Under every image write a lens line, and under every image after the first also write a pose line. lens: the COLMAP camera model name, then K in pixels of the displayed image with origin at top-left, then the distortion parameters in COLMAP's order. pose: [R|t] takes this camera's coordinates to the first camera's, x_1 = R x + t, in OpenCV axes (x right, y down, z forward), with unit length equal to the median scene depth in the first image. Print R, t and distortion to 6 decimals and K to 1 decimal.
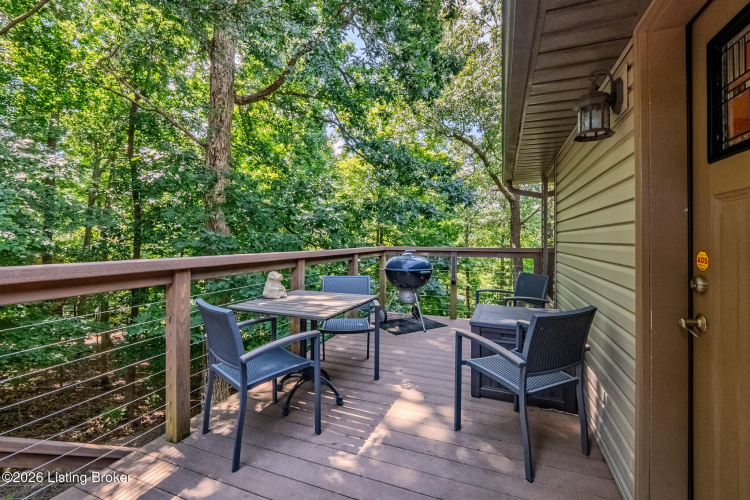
lens RADIAL K [[321.4, 0, 371.9], [0, 321.4, 238.4], [0, 0, 1]] dist [0.000107, 0.000013]
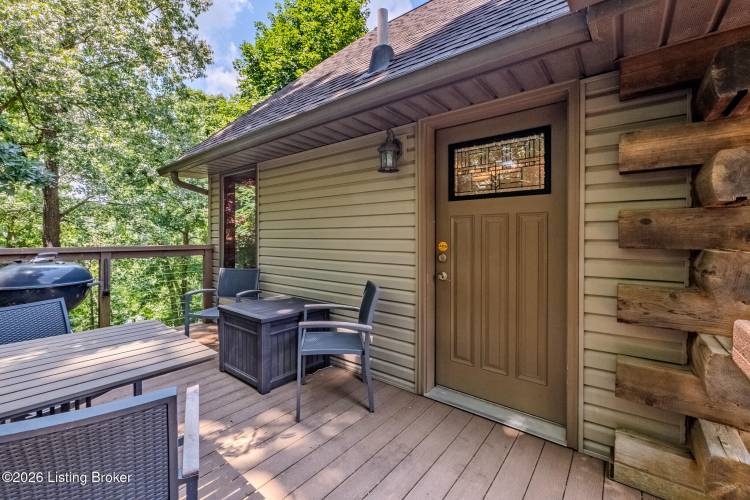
lens RADIAL K [[321.4, 0, 371.9], [0, 321.4, 238.4], [0, 0, 1]] dist [0.000107, 0.000013]
pose [[0.289461, -0.007167, 0.957163, -0.680109], [-0.004486, 0.999951, 0.008844, 0.000674], [-0.957179, -0.006854, 0.289414, 0.509608]]
